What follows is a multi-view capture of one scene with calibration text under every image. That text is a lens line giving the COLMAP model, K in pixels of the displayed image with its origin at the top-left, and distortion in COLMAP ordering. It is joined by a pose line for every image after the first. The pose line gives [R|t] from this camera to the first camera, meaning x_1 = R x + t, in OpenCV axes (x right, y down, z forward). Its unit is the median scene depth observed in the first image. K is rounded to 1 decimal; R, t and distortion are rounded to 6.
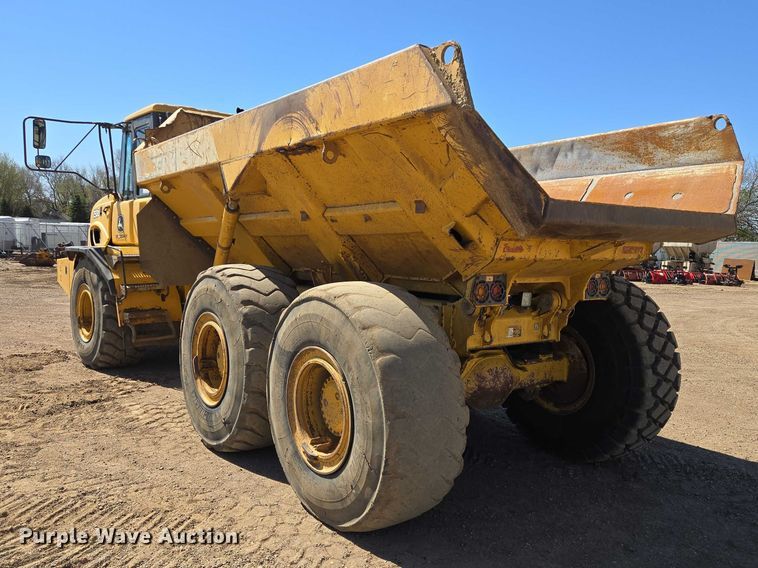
lens RADIAL K [[503.0, 0, 375.8], [0, 503.0, 284.2], [0, 0, 1]] dist [0.072339, -0.062583]
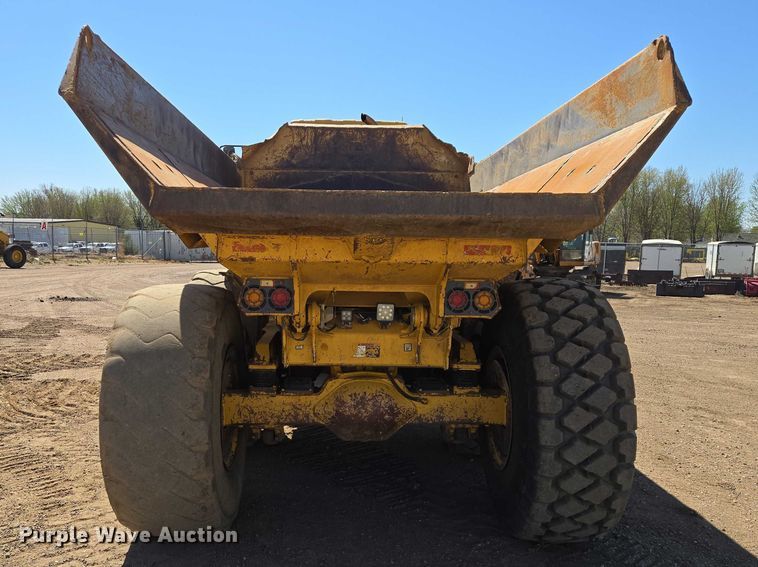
lens RADIAL K [[545.2, 0, 379.0], [0, 545.2, 304.8], [0, 0, 1]] dist [0.044332, -0.000820]
pose [[0.867564, 0.041216, -0.495615, 0.736151], [-0.036137, 0.999150, 0.019834, 0.000660], [0.496011, 0.000703, 0.868316, 0.239033]]
